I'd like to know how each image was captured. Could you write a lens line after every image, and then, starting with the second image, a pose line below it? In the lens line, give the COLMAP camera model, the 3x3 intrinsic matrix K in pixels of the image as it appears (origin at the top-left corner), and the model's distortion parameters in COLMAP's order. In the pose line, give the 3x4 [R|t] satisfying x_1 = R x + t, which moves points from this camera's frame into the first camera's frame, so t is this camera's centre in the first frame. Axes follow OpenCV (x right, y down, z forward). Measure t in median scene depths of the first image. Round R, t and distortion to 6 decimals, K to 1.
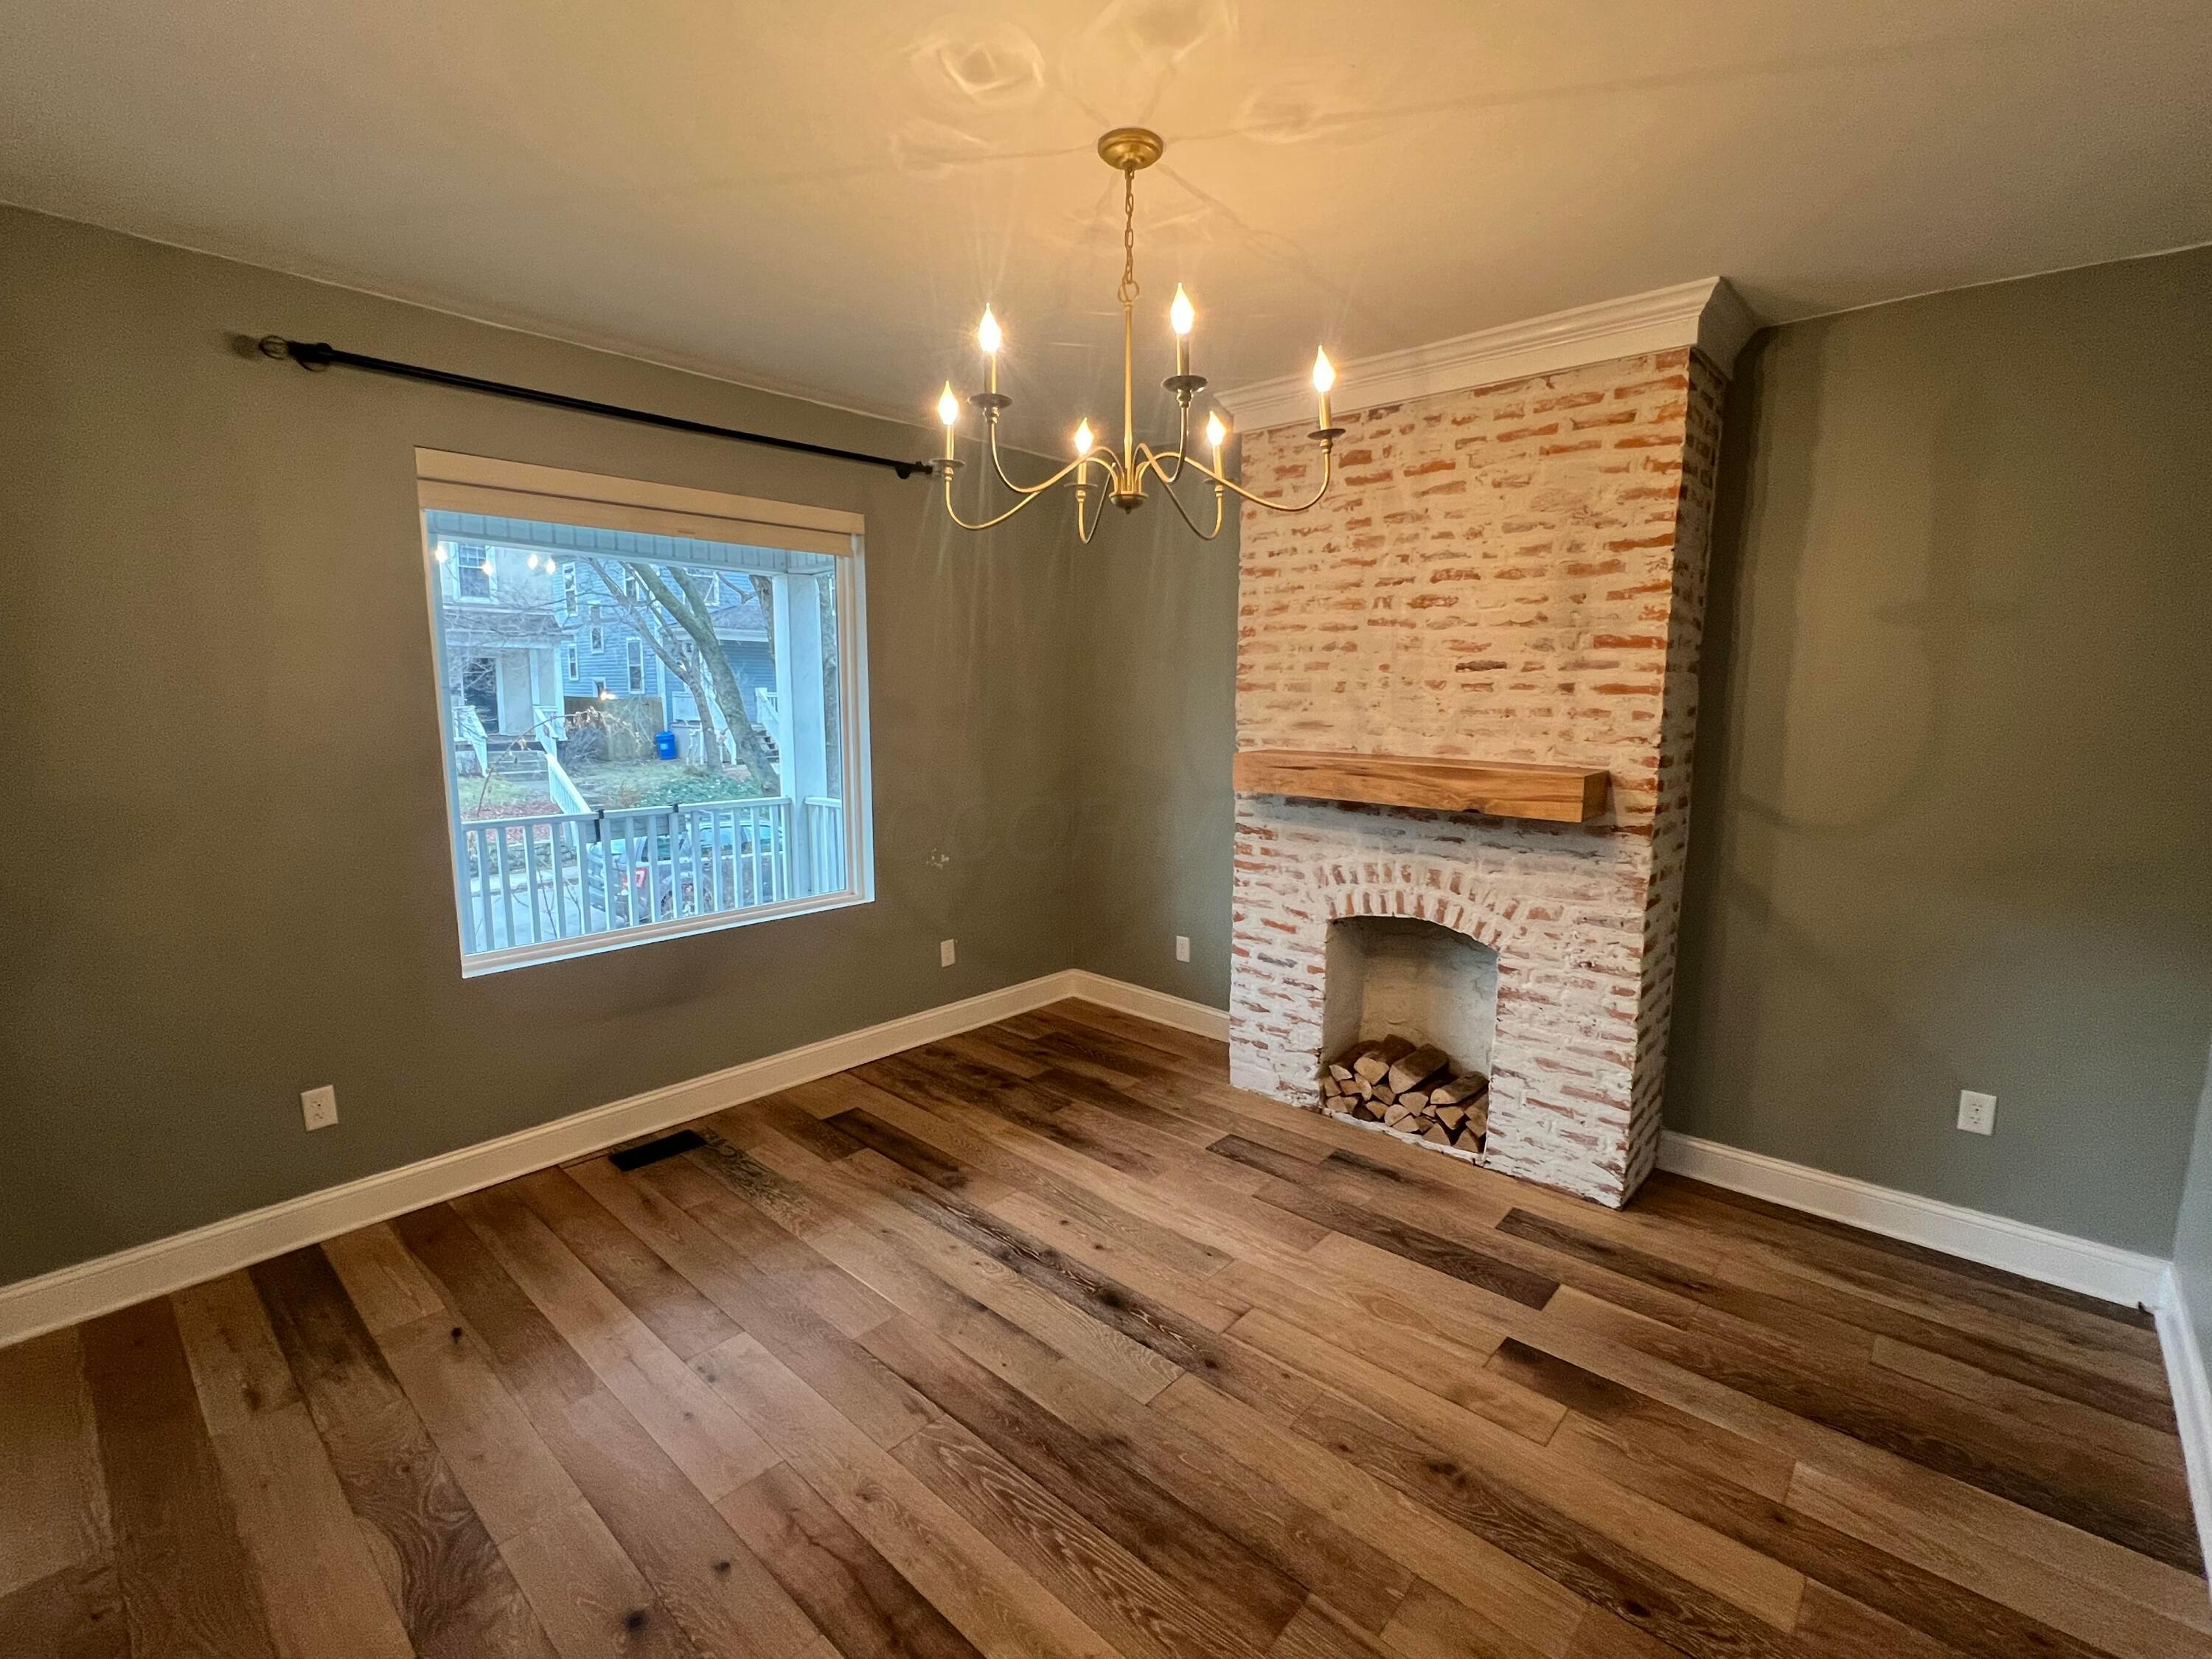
lens RADIAL K [[983.4, 0, 1104.2], [0, 983.4, 827.1], [0, 0, 1]] dist [-0.007106, 0.000476]
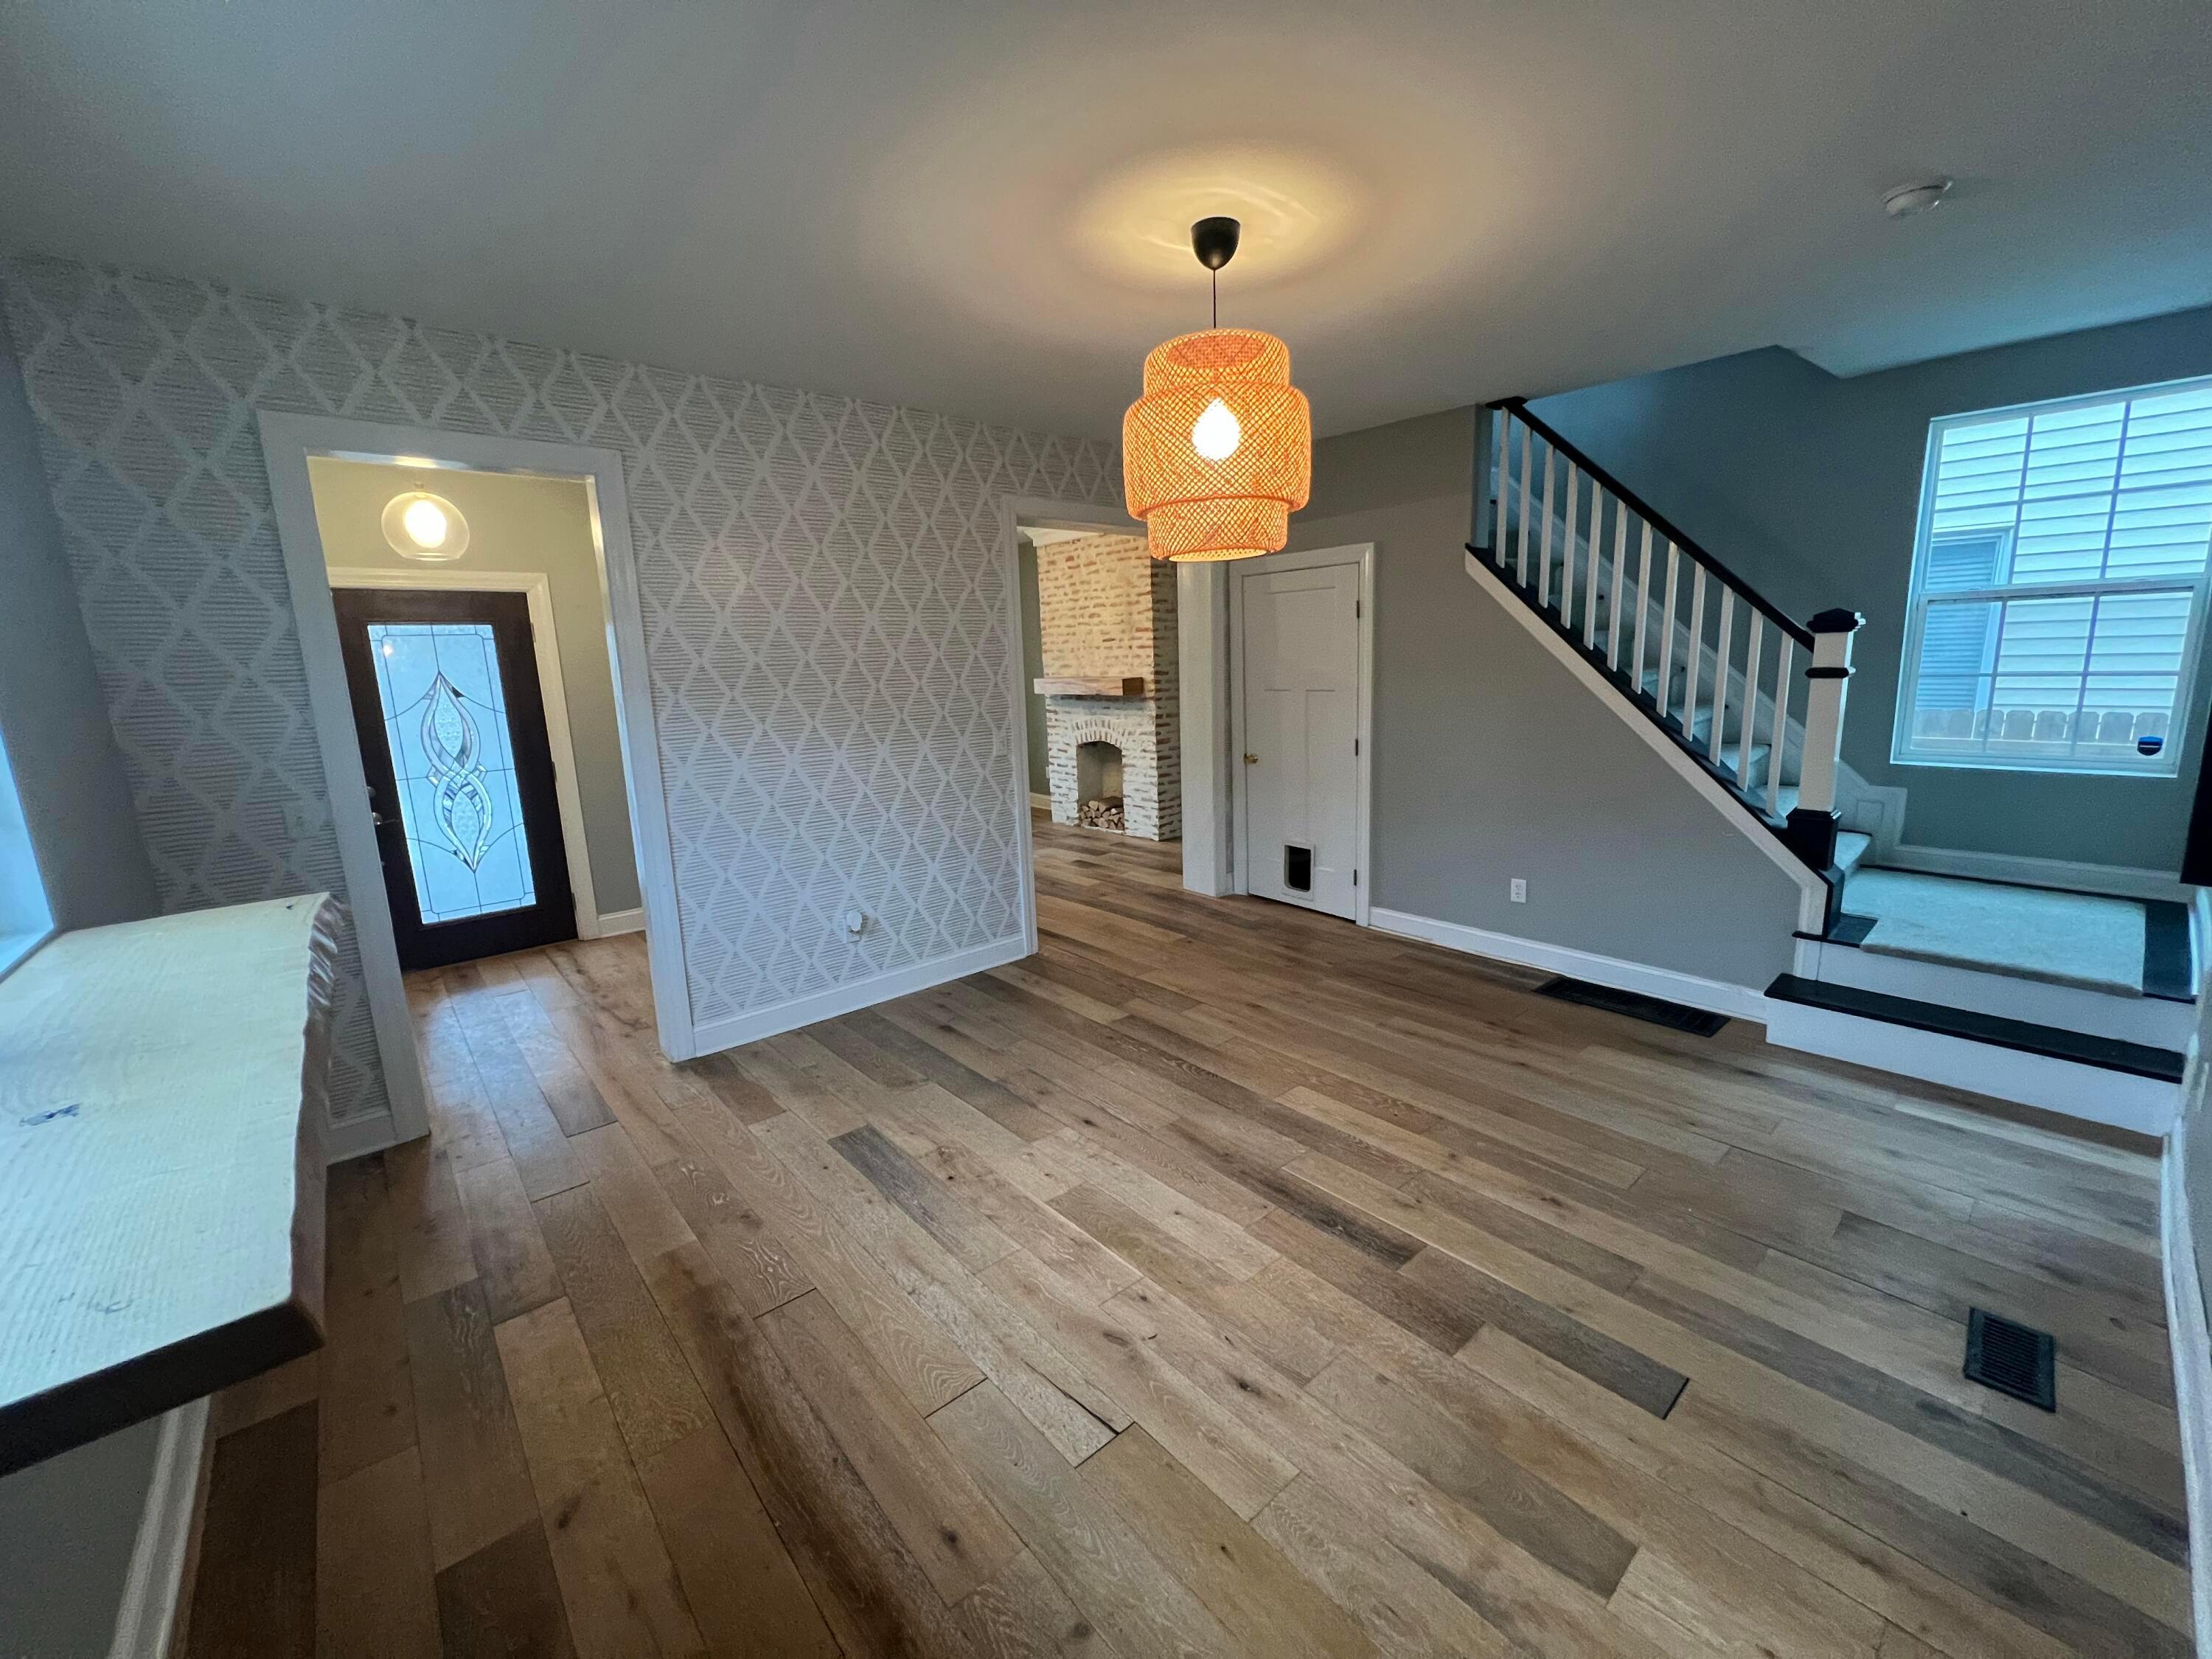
lens RADIAL K [[885.1, 0, 1106.8], [0, 885.1, 824.8], [0, 0, 1]] dist [-0.004367, 0.000655]
pose [[0.991068, -0.021611, -0.131597, 0.650445], [0.028619, 0.998258, 0.051599, 0.198501], [0.130253, -0.054904, 0.989960, -1.312311]]
